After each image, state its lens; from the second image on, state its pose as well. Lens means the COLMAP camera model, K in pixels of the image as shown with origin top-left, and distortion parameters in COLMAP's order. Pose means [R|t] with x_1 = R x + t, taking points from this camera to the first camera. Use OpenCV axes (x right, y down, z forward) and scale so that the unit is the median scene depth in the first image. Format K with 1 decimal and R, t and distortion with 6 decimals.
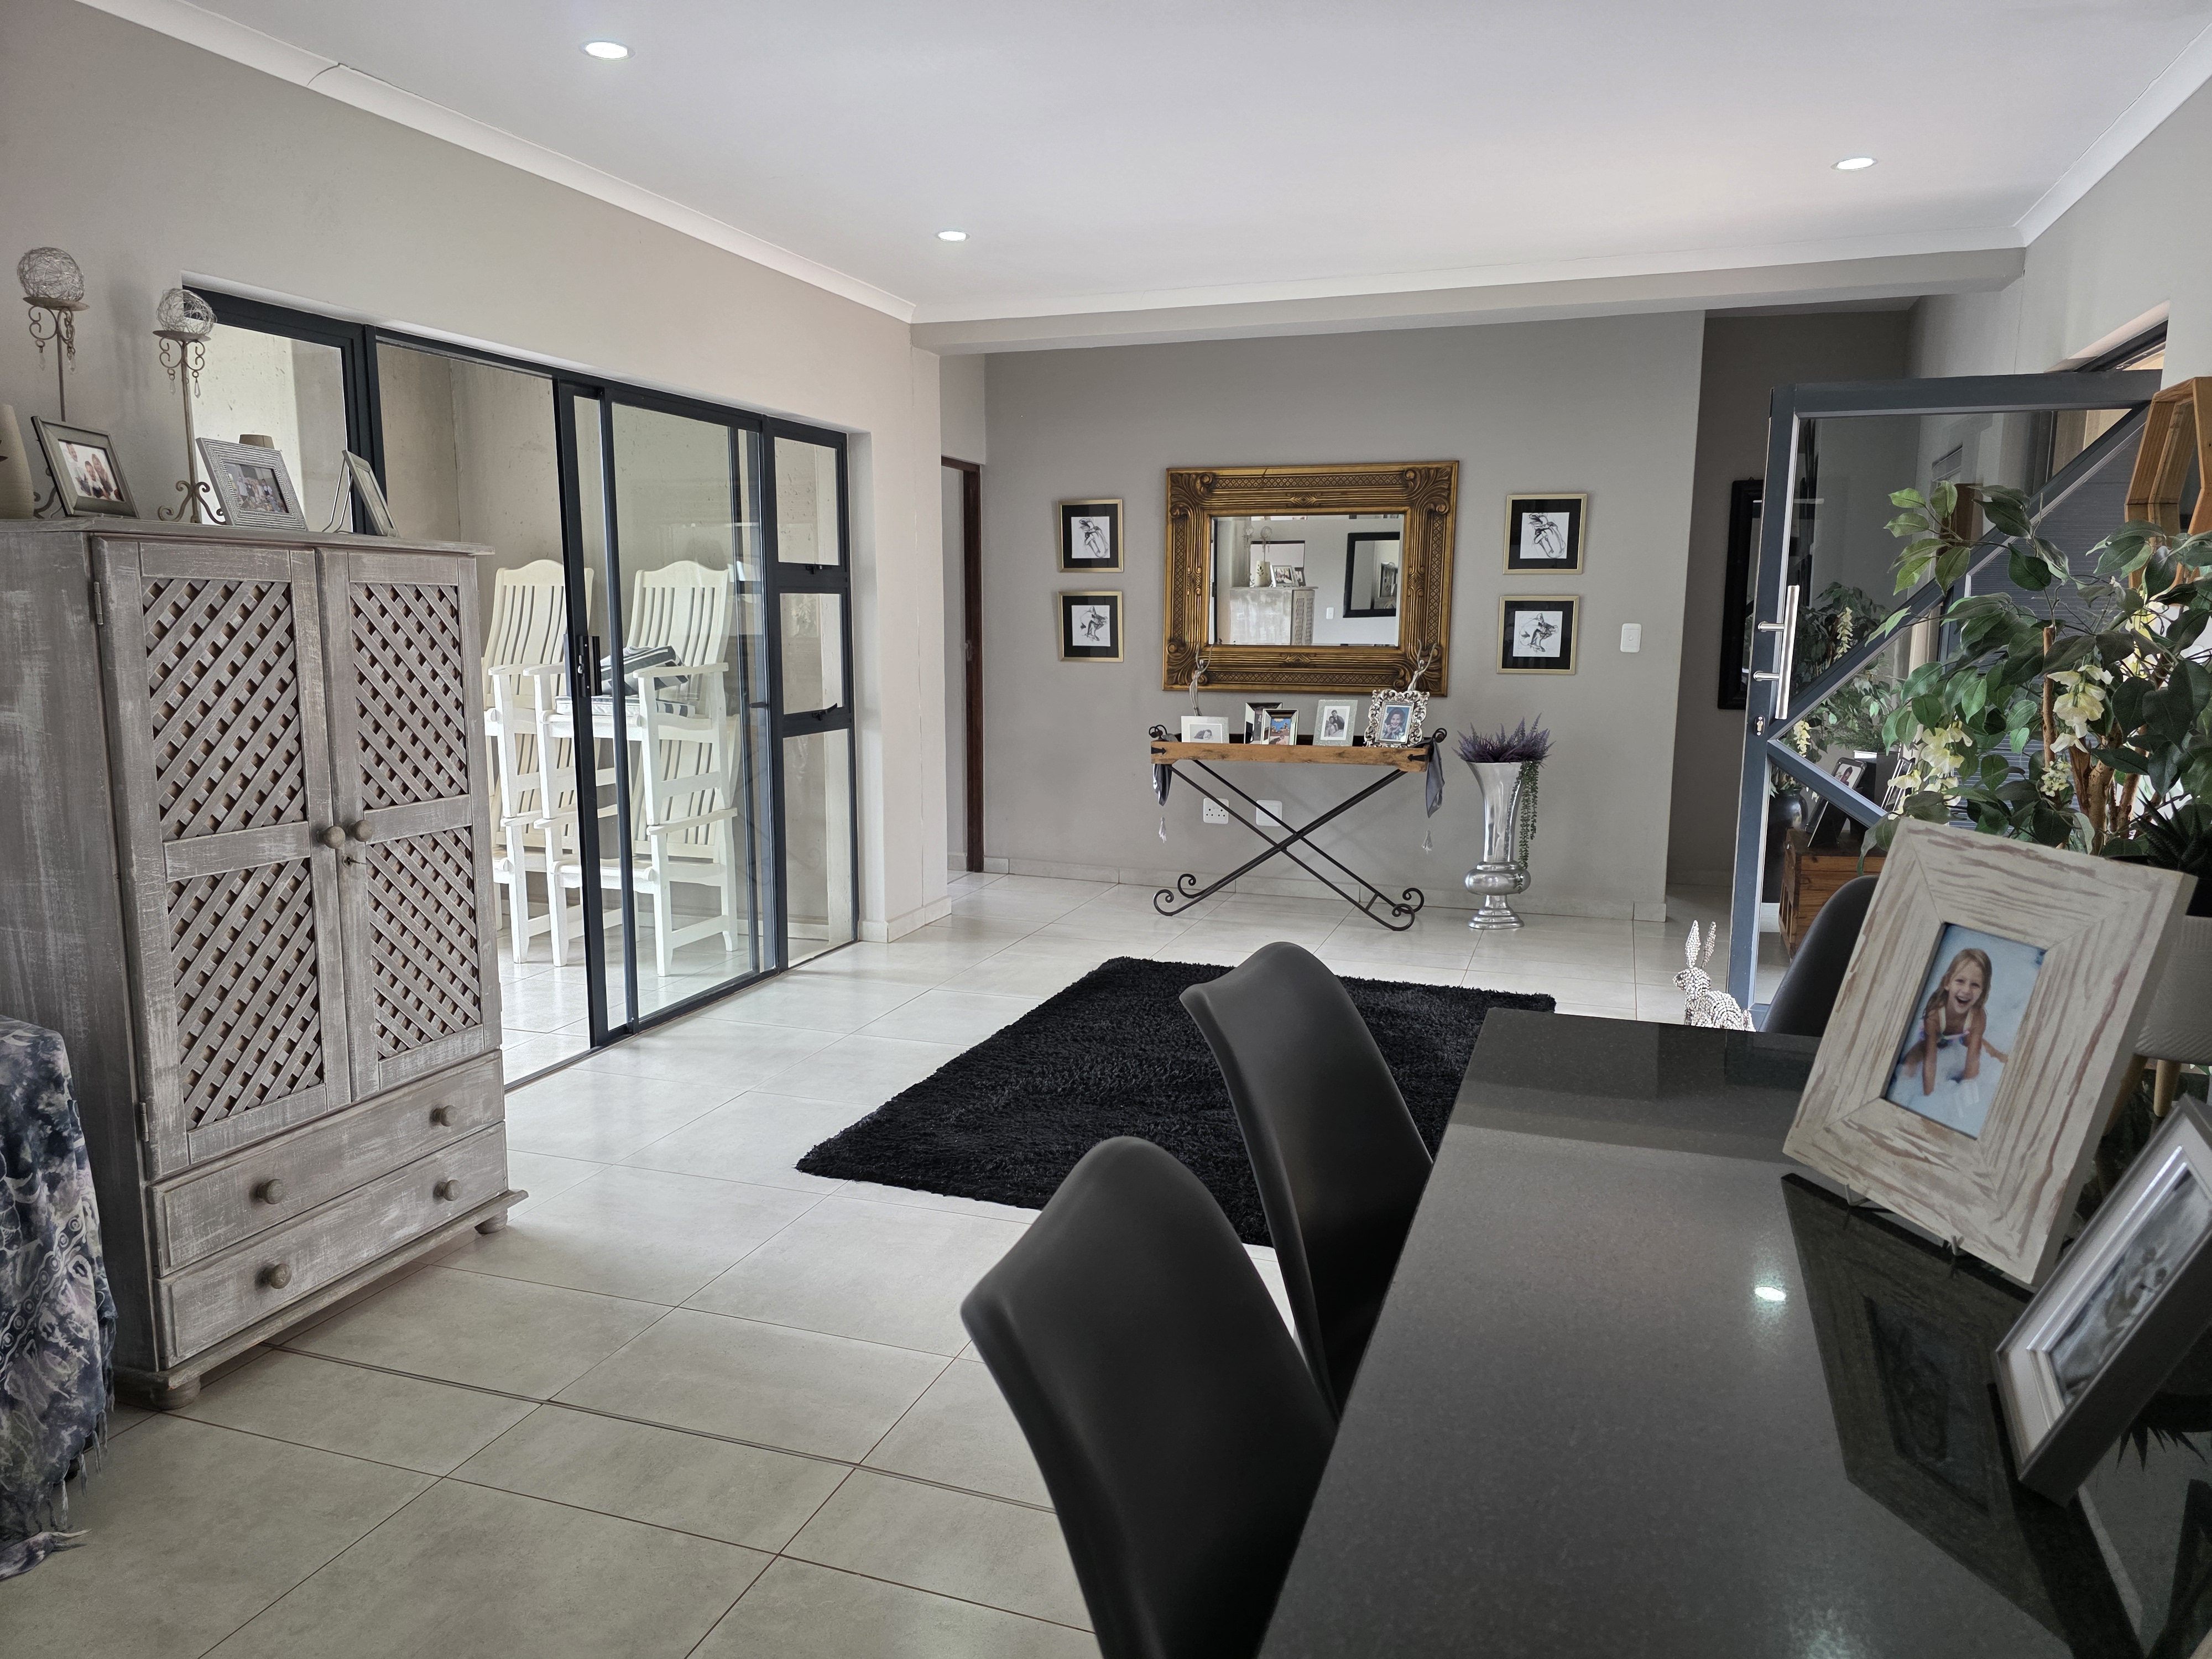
lens RADIAL K [[1482.5, 0, 1090.3], [0, 1482.5, 831.2], [0, 0, 1]] dist [0.066602, -0.061352]
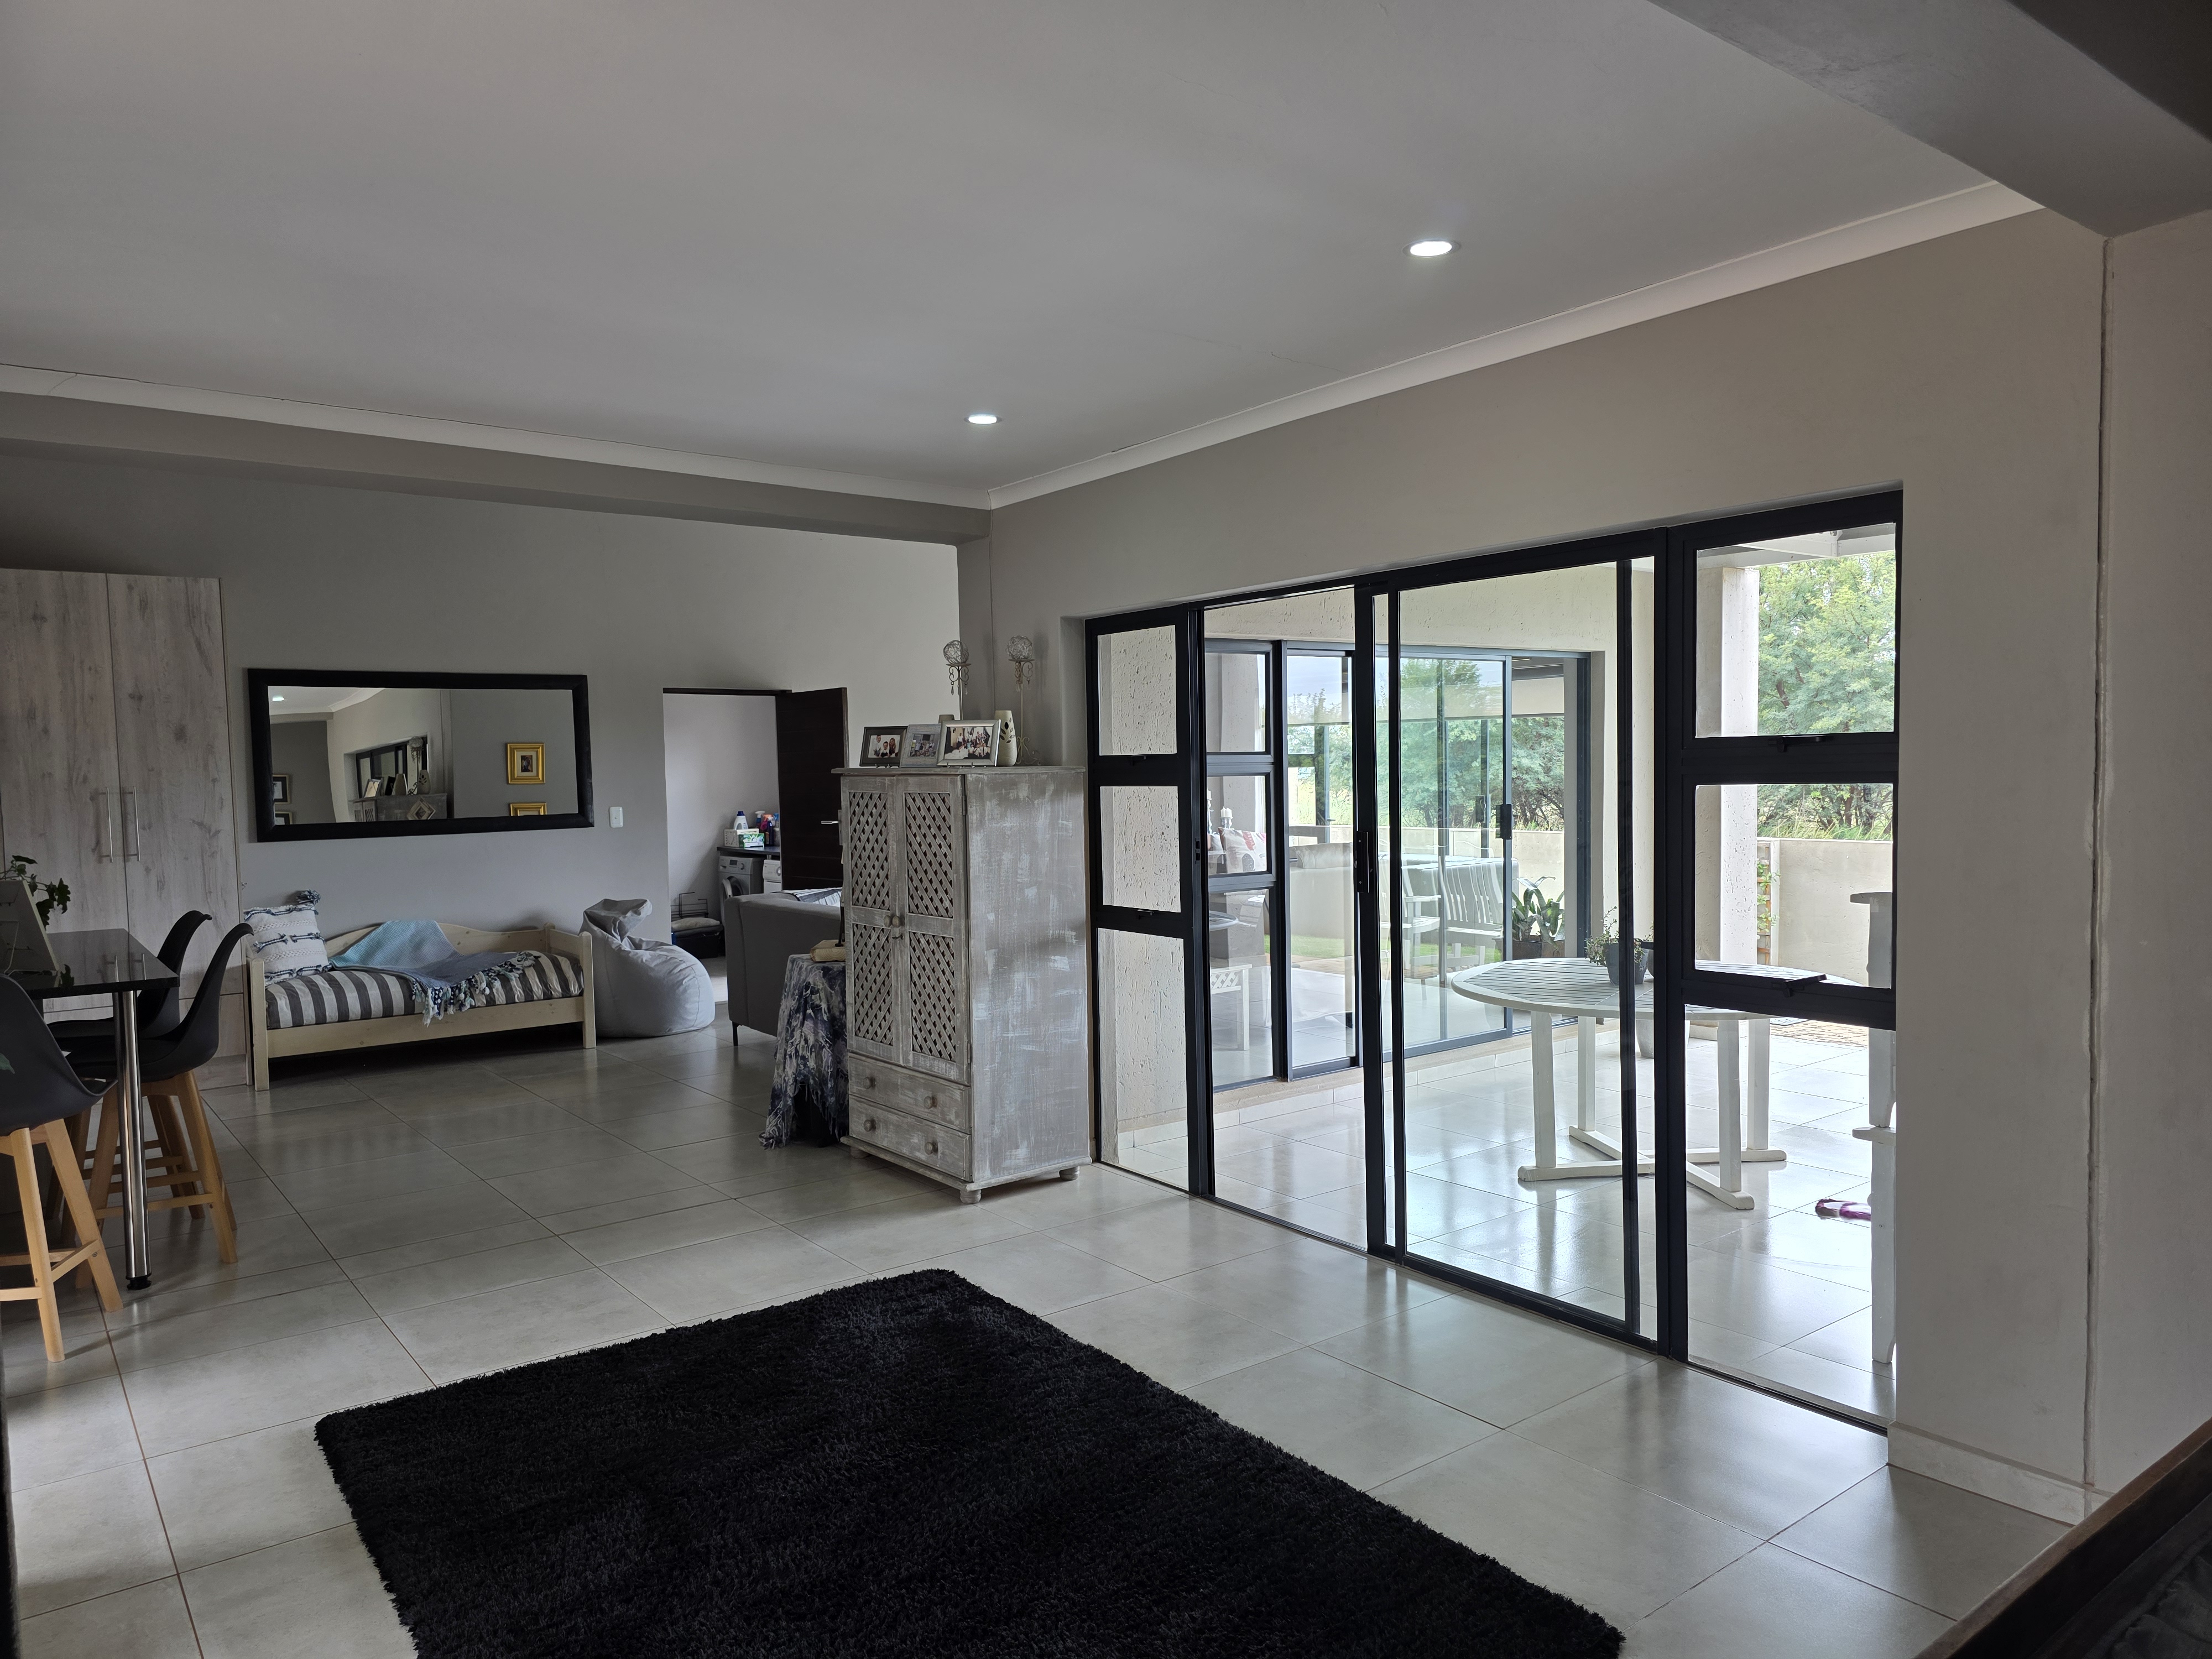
lens RADIAL K [[1482.5, 0, 1089.7], [0, 1482.5, 837.3], [0, 0, 1]] dist [0.066602, -0.061352]
pose [[-0.562417, 0.050569, -0.825306, 0.445559], [-0.107189, 0.985247, 0.133414, -0.185442], [0.819877, 0.163498, -0.548699, 1.075225]]
